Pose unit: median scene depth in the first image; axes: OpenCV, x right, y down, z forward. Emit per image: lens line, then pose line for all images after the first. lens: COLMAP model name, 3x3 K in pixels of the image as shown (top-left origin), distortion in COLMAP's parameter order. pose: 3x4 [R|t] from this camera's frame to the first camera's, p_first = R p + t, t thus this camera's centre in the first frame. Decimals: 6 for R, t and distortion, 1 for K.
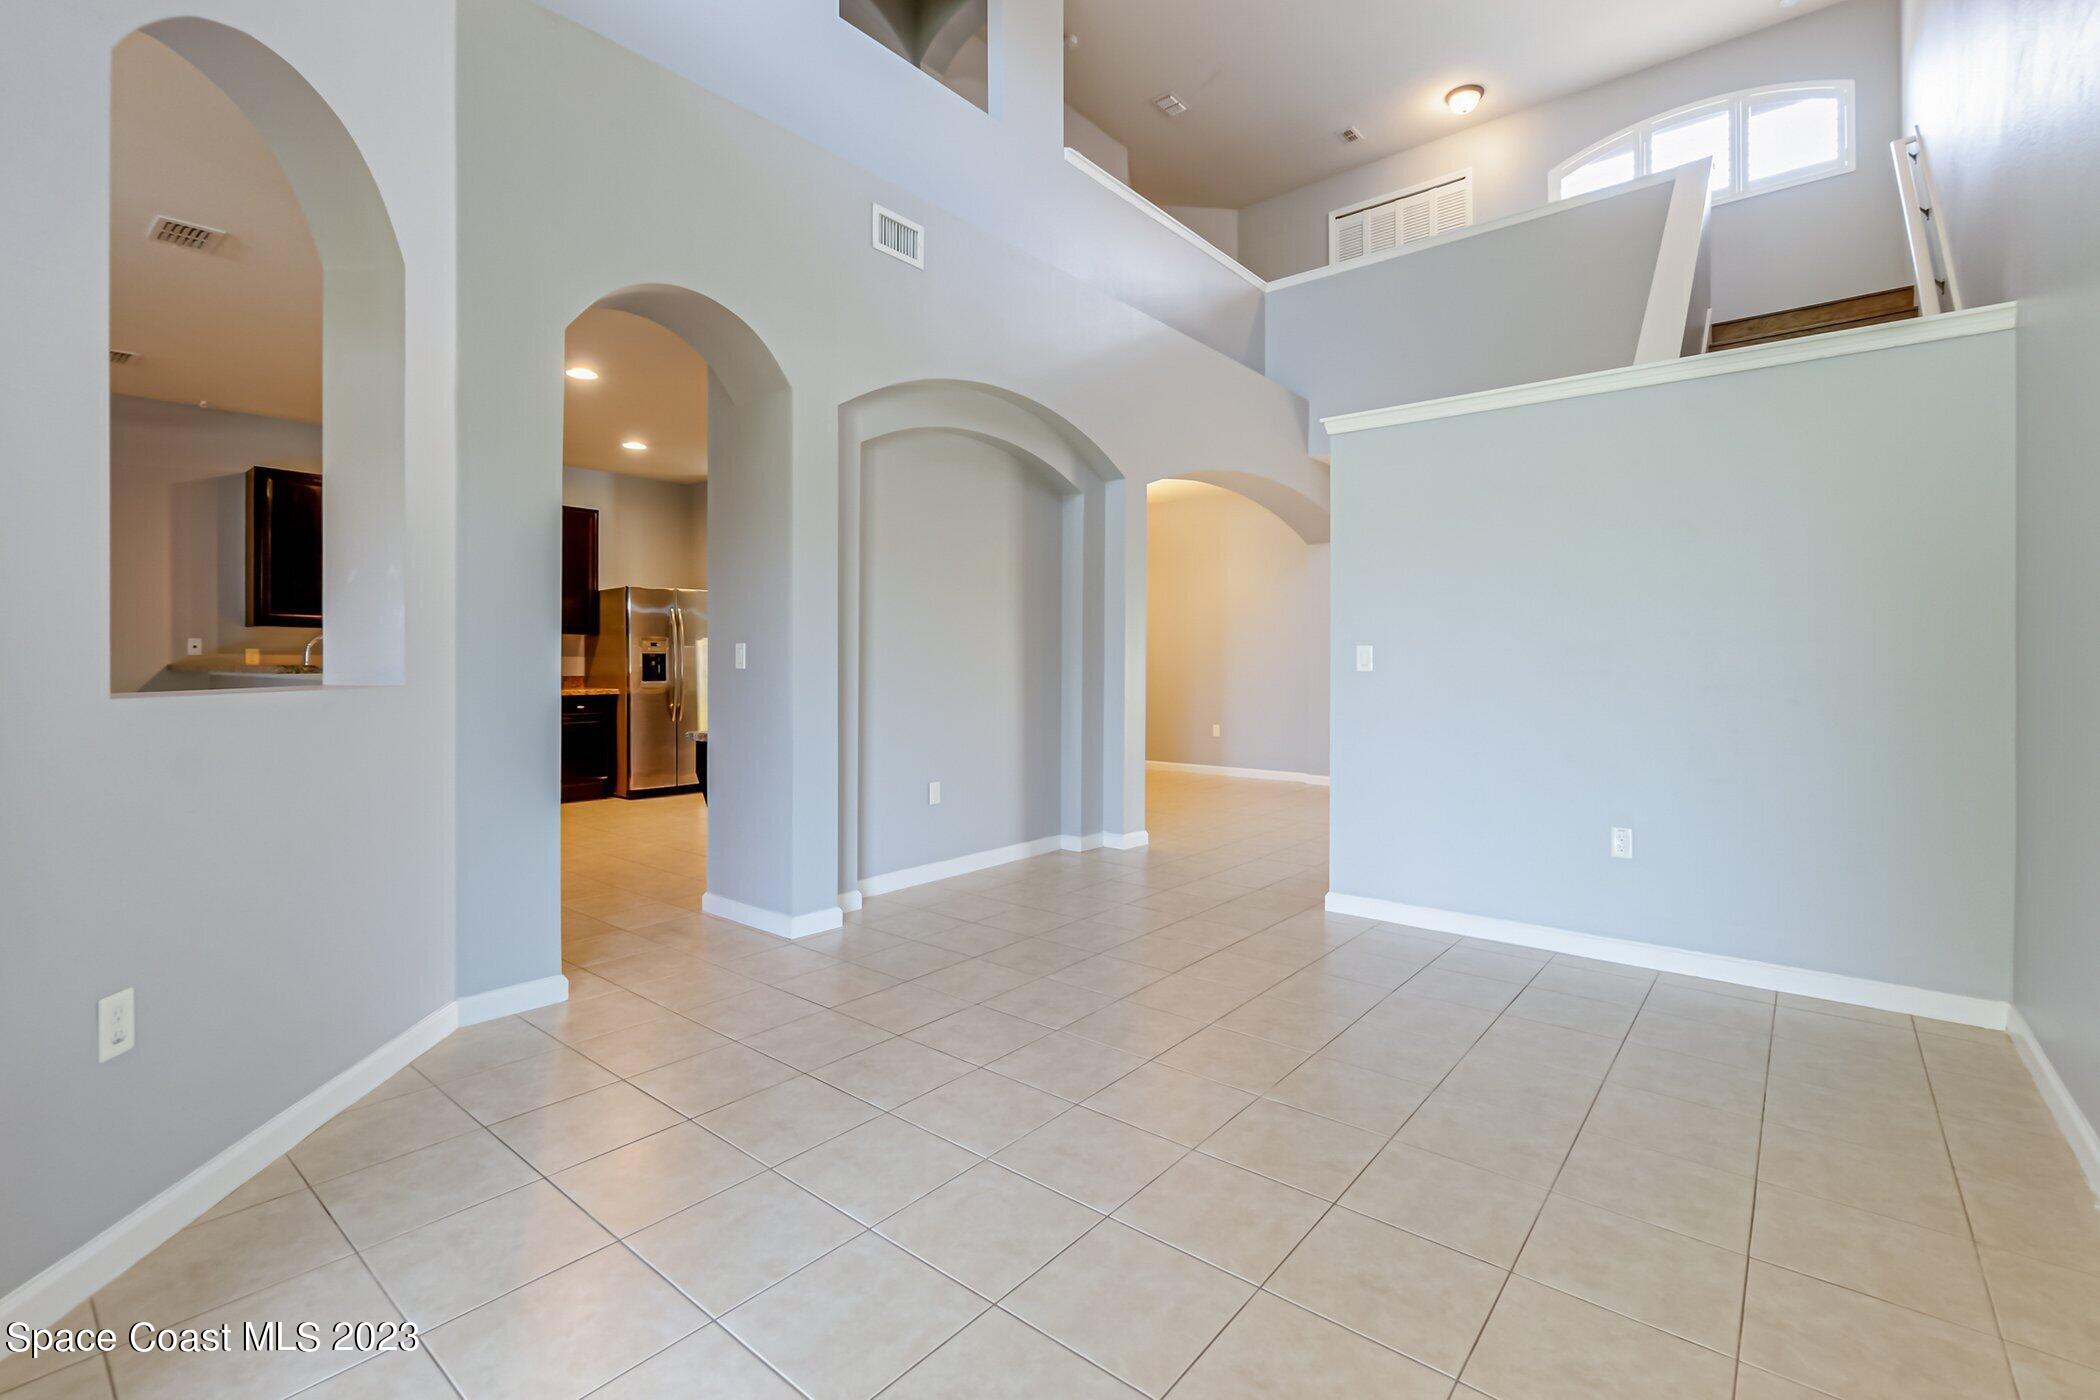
lens RADIAL K [[925.2, 0, 1047.3], [0, 925.2, 663.1], [0, 0, 1]] dist [-0.003700, -0.000373]
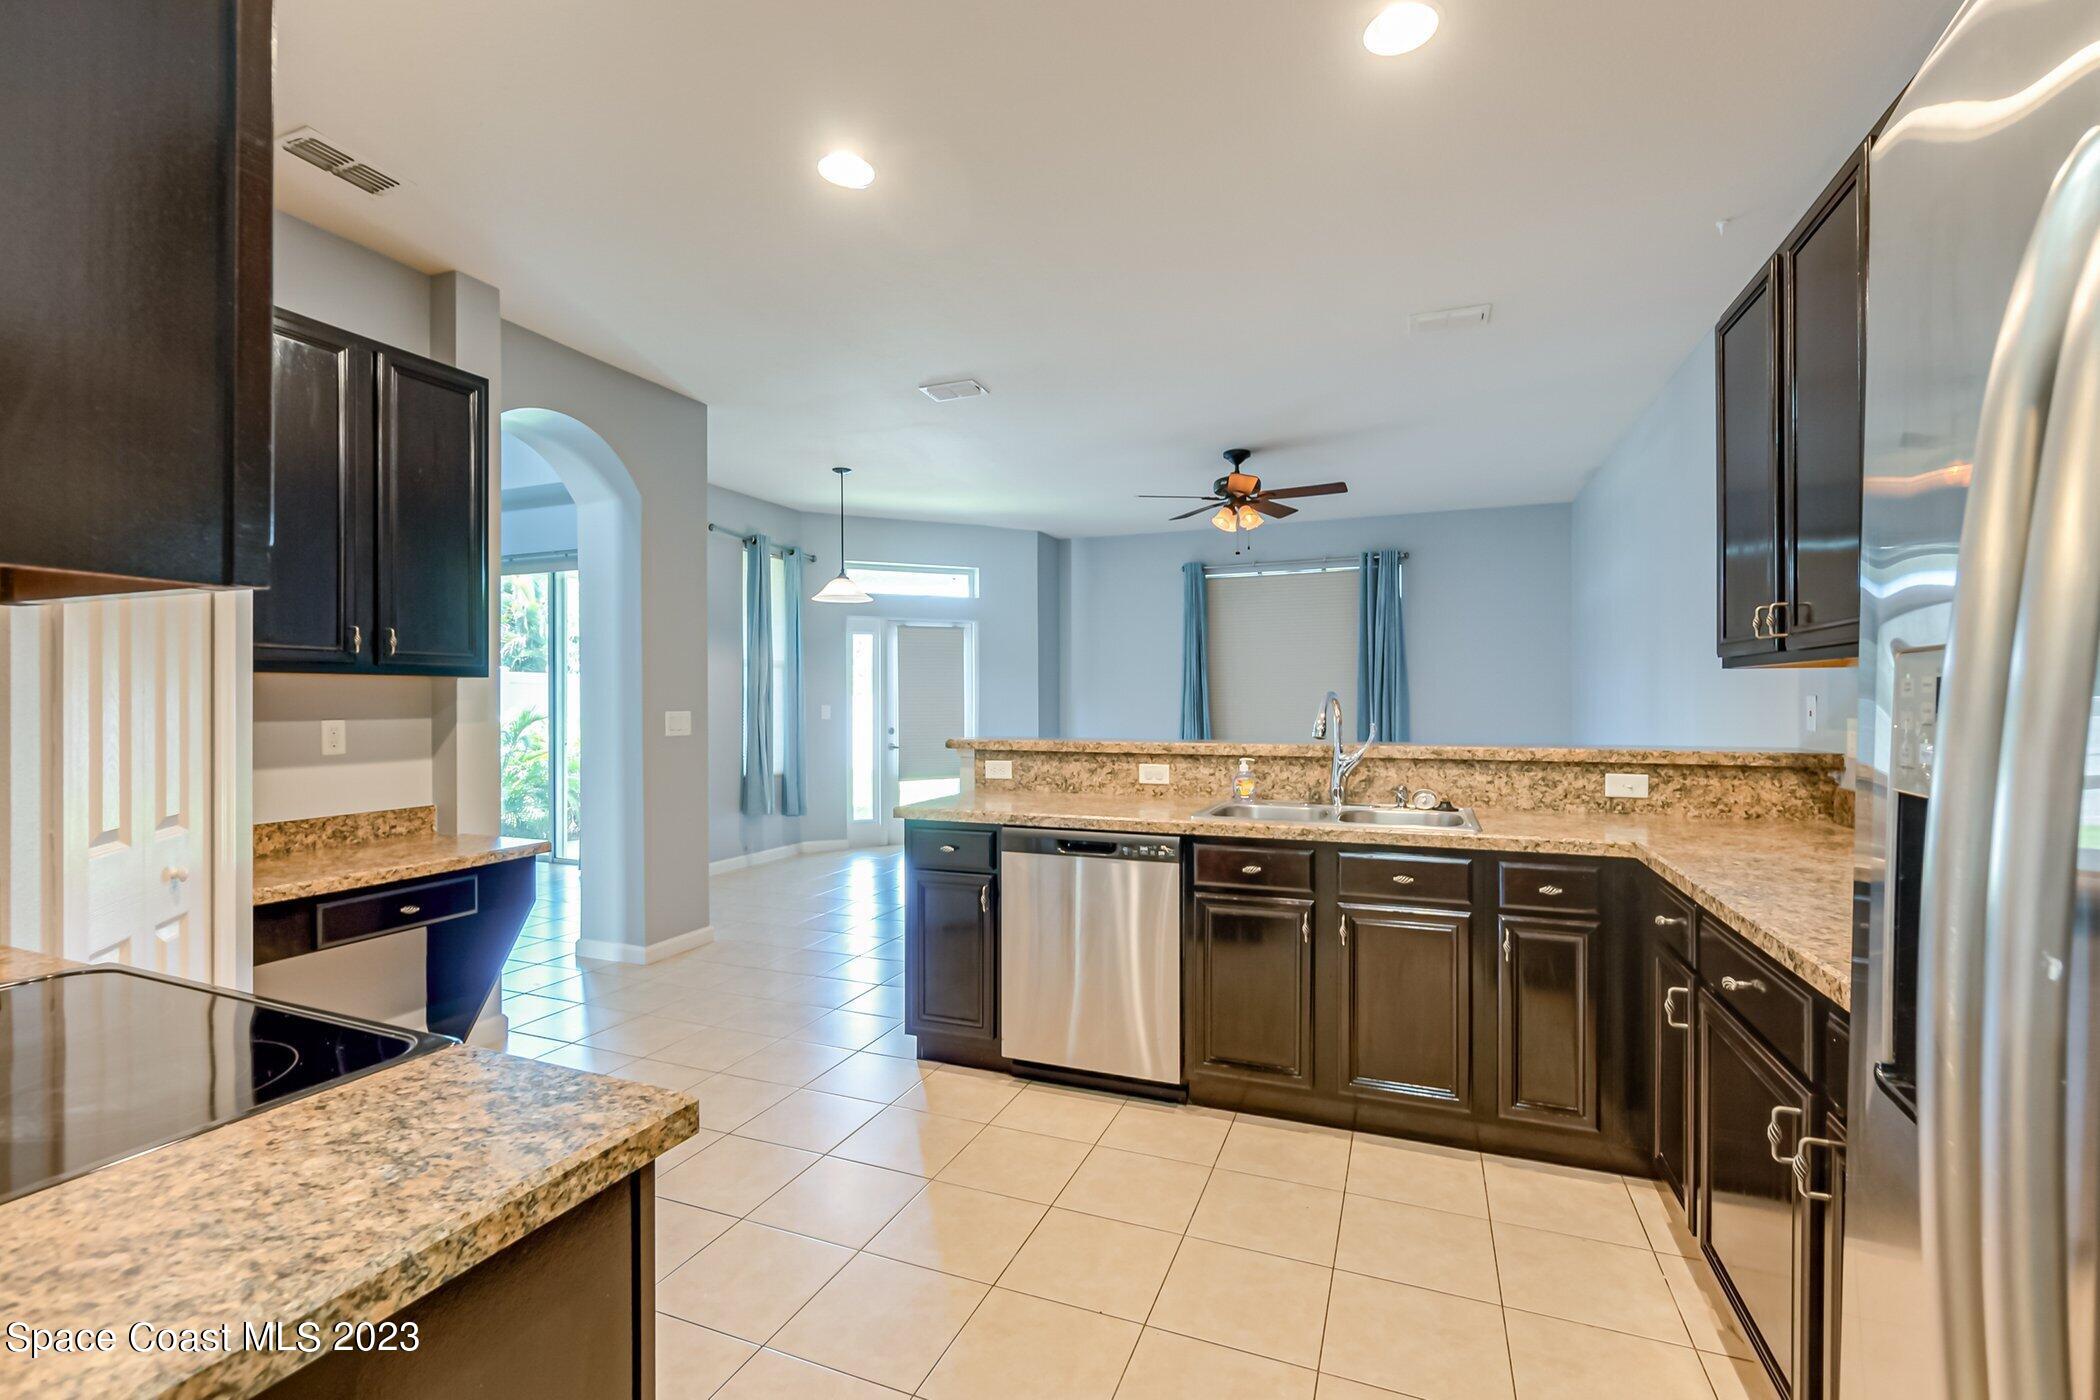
lens RADIAL K [[908.8, 0, 1046.5], [0, 908.8, 702.3], [0, 0, 1]] dist [-0.008072, 0.000474]
pose [[-0.956103, -0.000383, -0.293030, -0.320531], [-0.001083, 0.999997, 0.002227, -0.018925], [0.293028, 0.002447, -0.956101, 1.038092]]
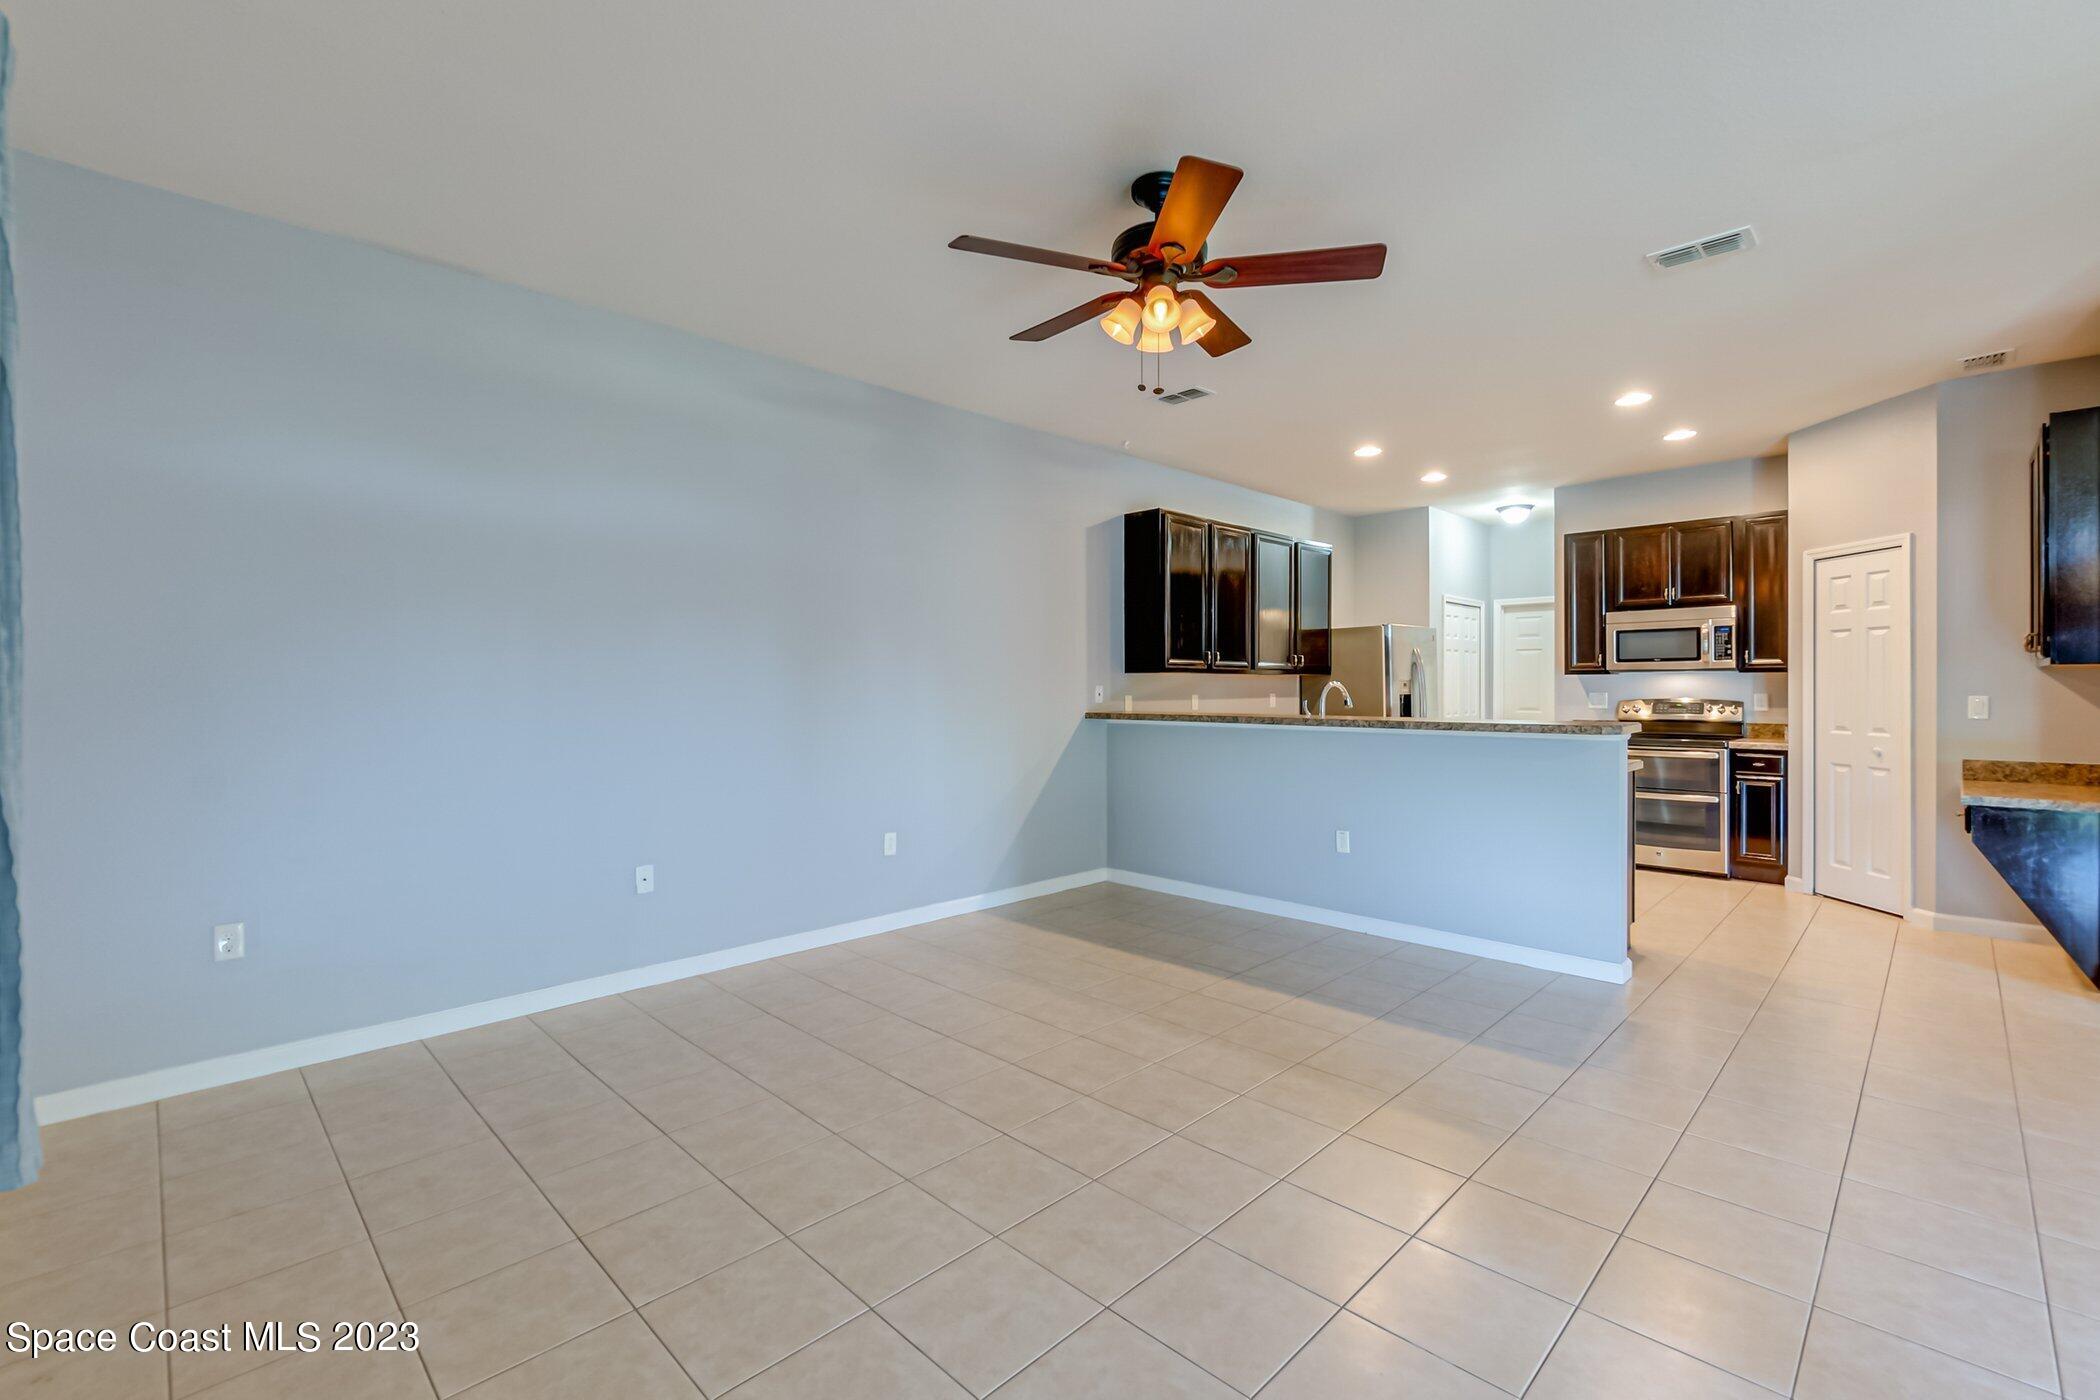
lens RADIAL K [[914.5, 0, 1046.4], [0, 914.5, 685.0], [0, 0, 1]] dist [-0.004723, -0.000060]
pose [[0.994462, -0.006218, -0.104908, -0.685727], [0.006076, 0.999980, -0.001672, -0.020567], [0.104916, 0.001025, 0.994481, 0.025542]]
